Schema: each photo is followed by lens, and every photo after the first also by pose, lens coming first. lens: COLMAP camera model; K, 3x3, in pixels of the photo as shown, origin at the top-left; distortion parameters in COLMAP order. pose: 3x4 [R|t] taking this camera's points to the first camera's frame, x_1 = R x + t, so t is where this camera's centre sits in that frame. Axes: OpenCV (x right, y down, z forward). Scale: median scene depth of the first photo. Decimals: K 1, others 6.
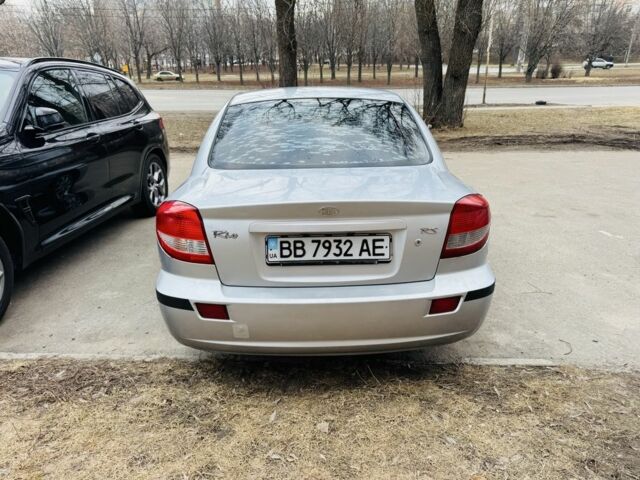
lens RADIAL K [[485.1, 0, 305.1], [0, 485.1, 234.0], [0, 0, 1]] dist [0.038614, -0.047211]
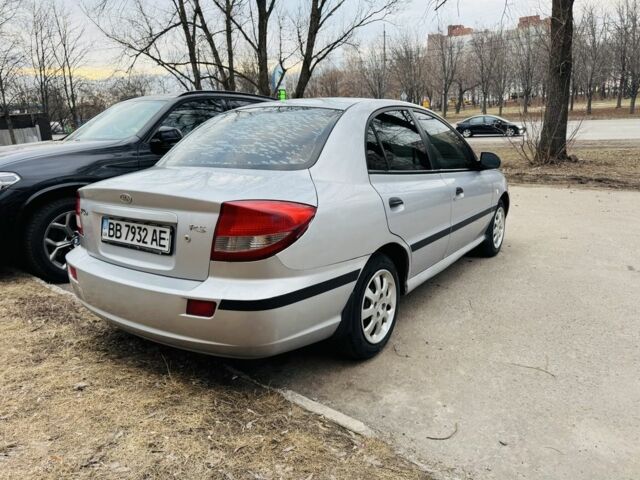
lens RADIAL K [[485.1, 0, 324.0], [0, 485.1, 237.3], [0, 0, 1]] dist [0.038614, -0.047211]
pose [[0.813173, 0.126720, -0.568059, 1.012963], [-0.162460, 0.986636, -0.012465, -0.017986], [0.558888, 0.102423, 0.822893, 0.340362]]
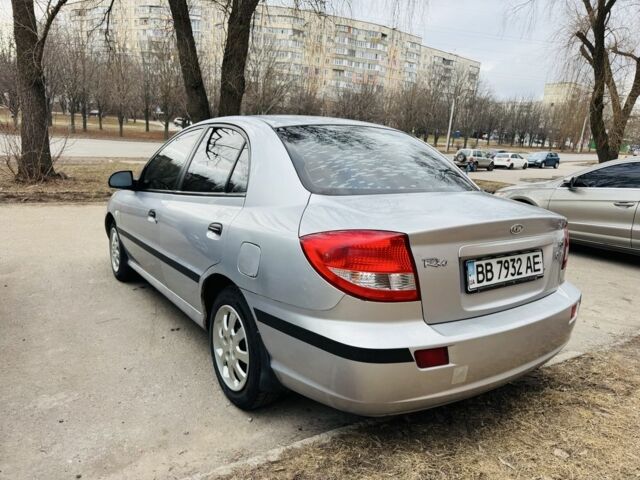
lens RADIAL K [[485.1, 0, 318.9], [0, 485.1, 238.2], [0, 0, 1]] dist [0.038614, -0.047211]
pose [[0.808713, -0.050434, 0.586037, -0.823649], [0.115360, 0.990567, -0.073947, -0.001890], [-0.576780, 0.127407, 0.806903, 0.422951]]
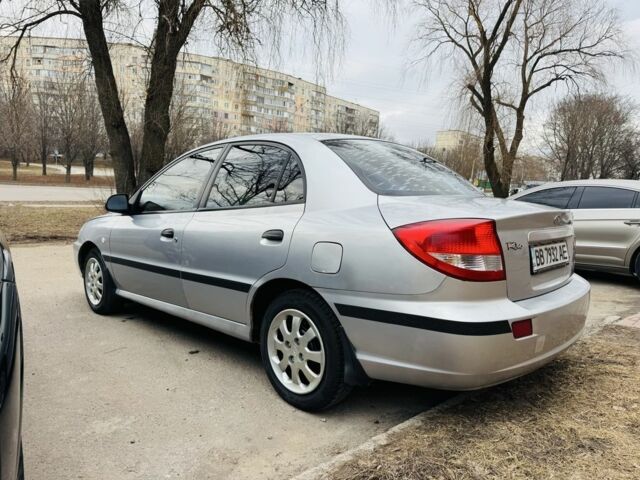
lens RADIAL K [[485.1, 0, 320.9], [0, 485.1, 242.2], [0, 0, 1]] dist [0.038614, -0.047211]
pose [[0.667434, -0.026770, 0.744188, -1.138434], [0.180281, 0.975434, -0.126599, 0.047759], [-0.722517, 0.218660, 0.655864, 0.637645]]
